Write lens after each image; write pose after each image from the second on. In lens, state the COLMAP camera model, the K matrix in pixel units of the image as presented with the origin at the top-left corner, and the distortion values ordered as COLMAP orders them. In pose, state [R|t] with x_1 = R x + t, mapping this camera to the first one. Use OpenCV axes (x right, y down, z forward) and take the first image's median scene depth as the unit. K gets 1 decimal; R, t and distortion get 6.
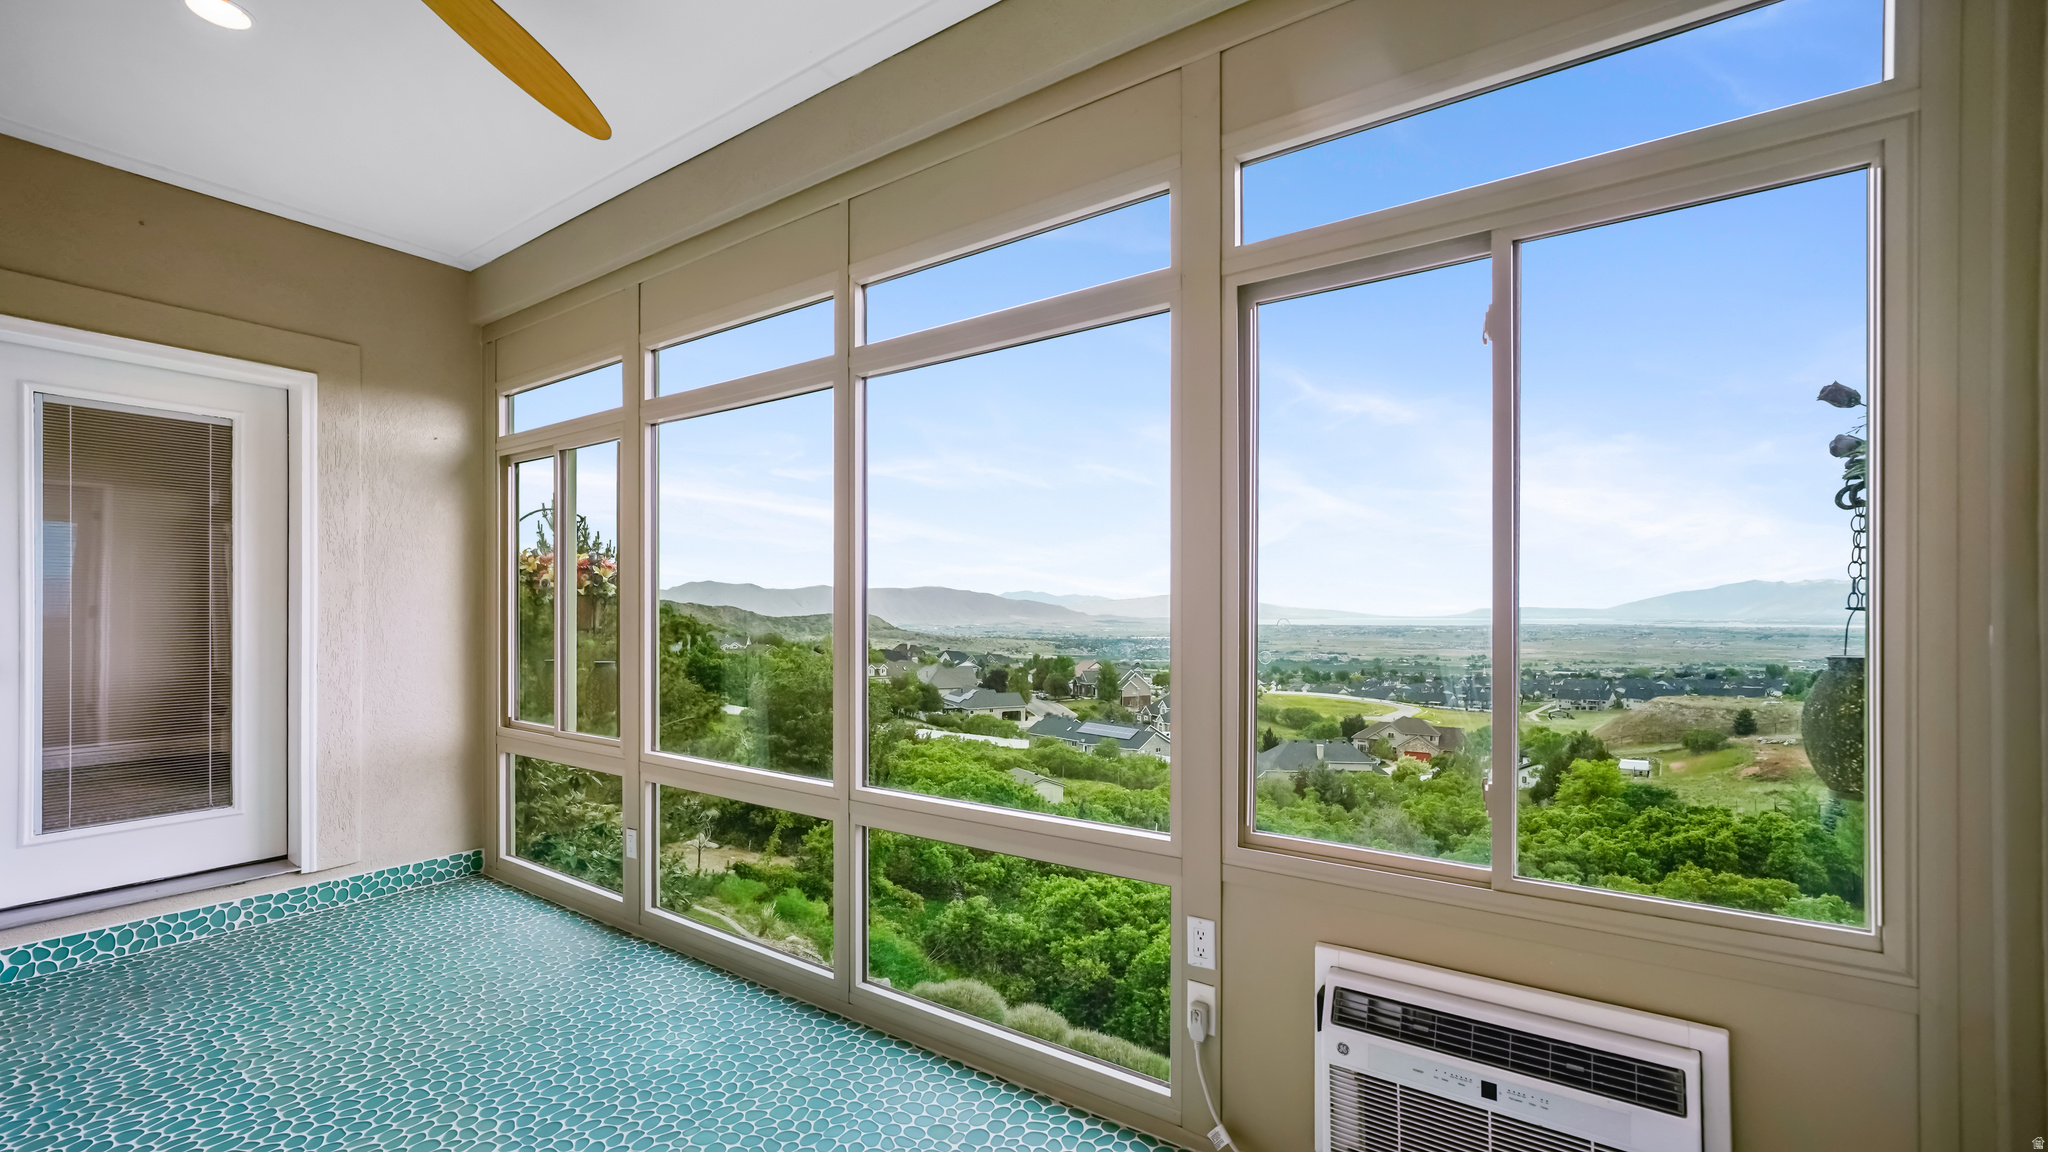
lens RADIAL K [[831.7, 0, 1003.8], [0, 831.7, 608.3], [0, 0, 1]] dist [-0.004568, 0.001162]
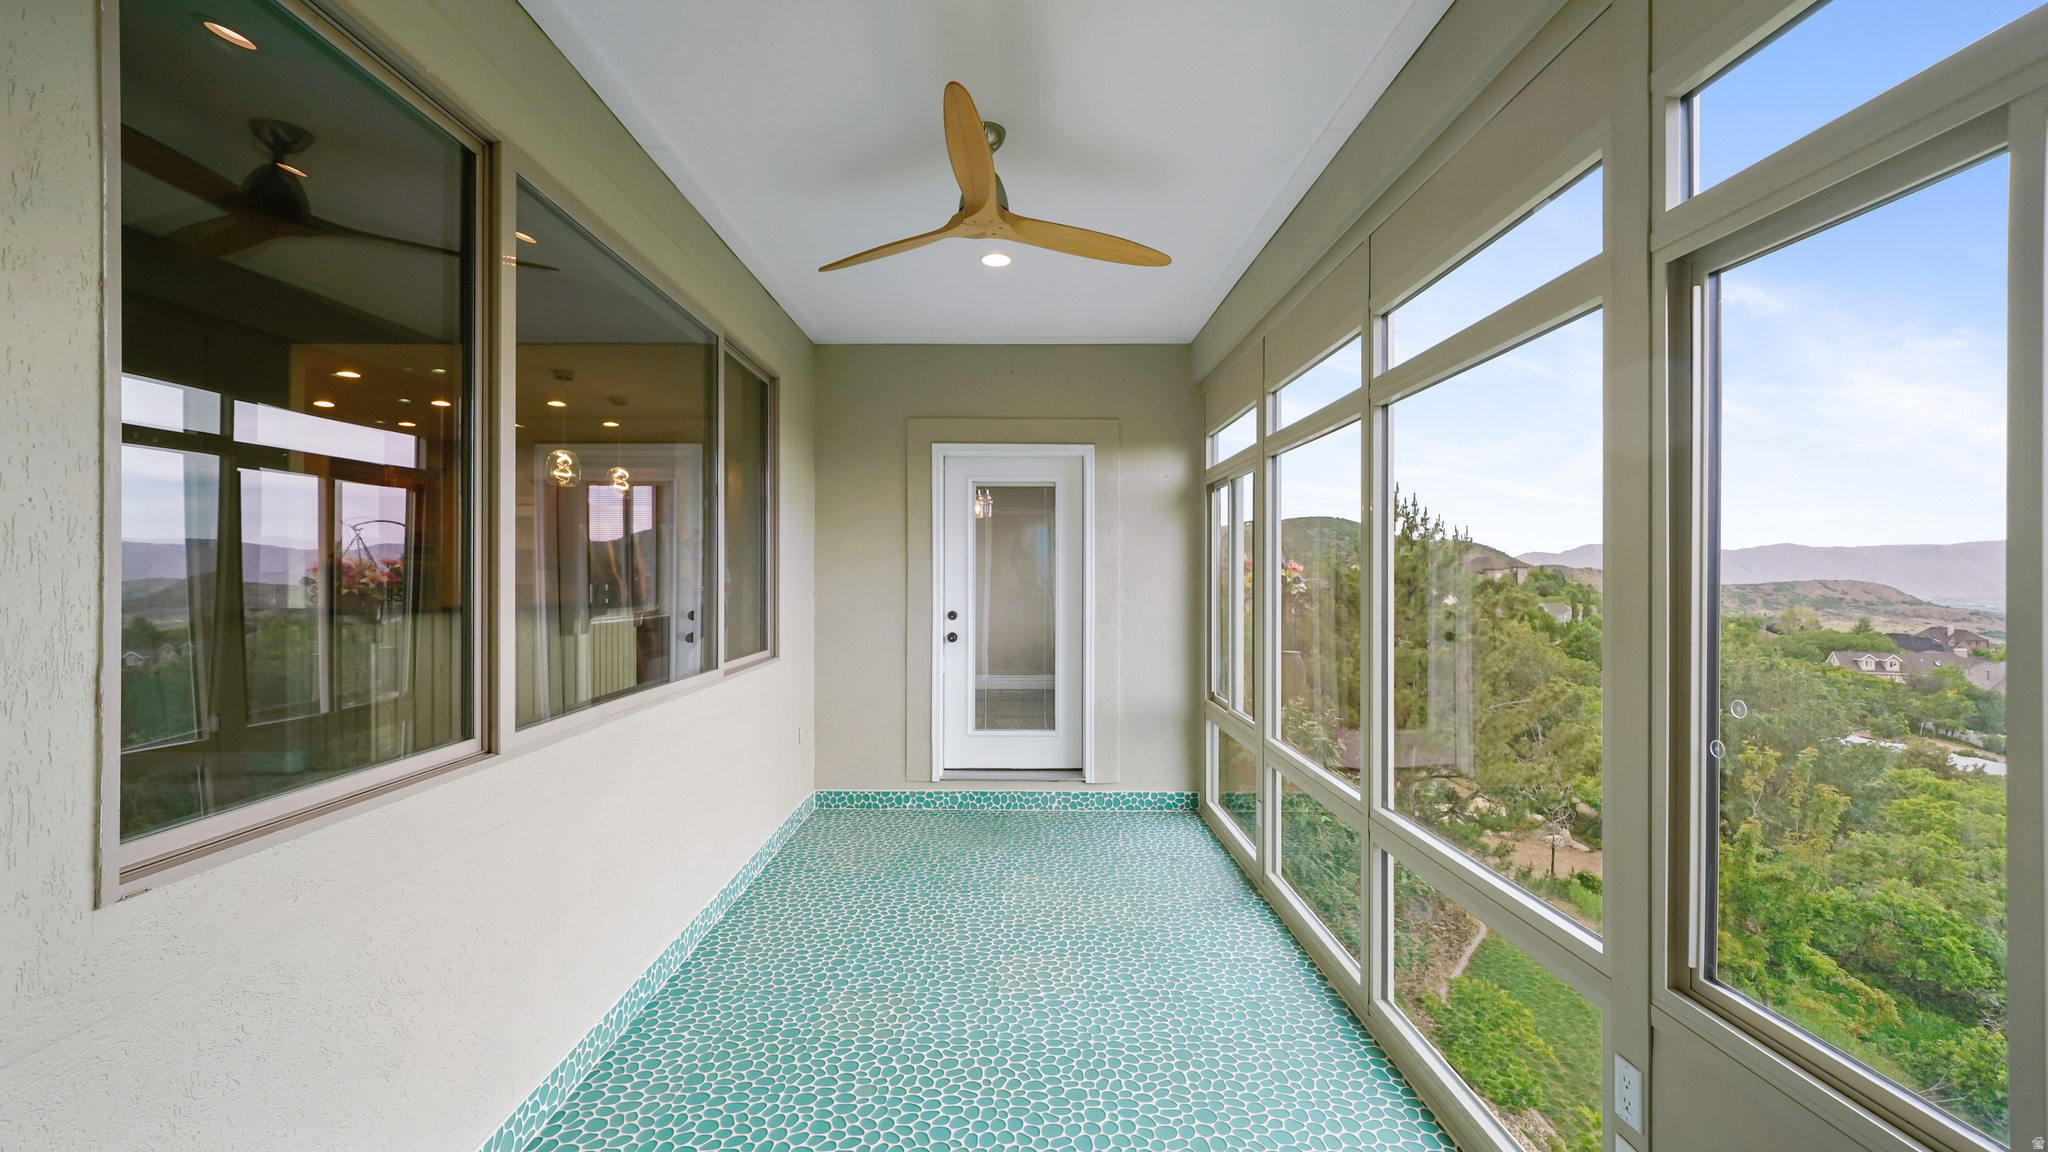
lens RADIAL K [[831.7, 0, 1021.2], [0, 831.7, 575.2], [0, 0, 1]] dist [-0.004568, 0.001162]
pose [[0.587294, 0.000072, -0.809373, 0.294064], [-0.001082, 0.999999, -0.000696, -0.051362], [0.809373, 0.001285, 0.587294, 0.032439]]
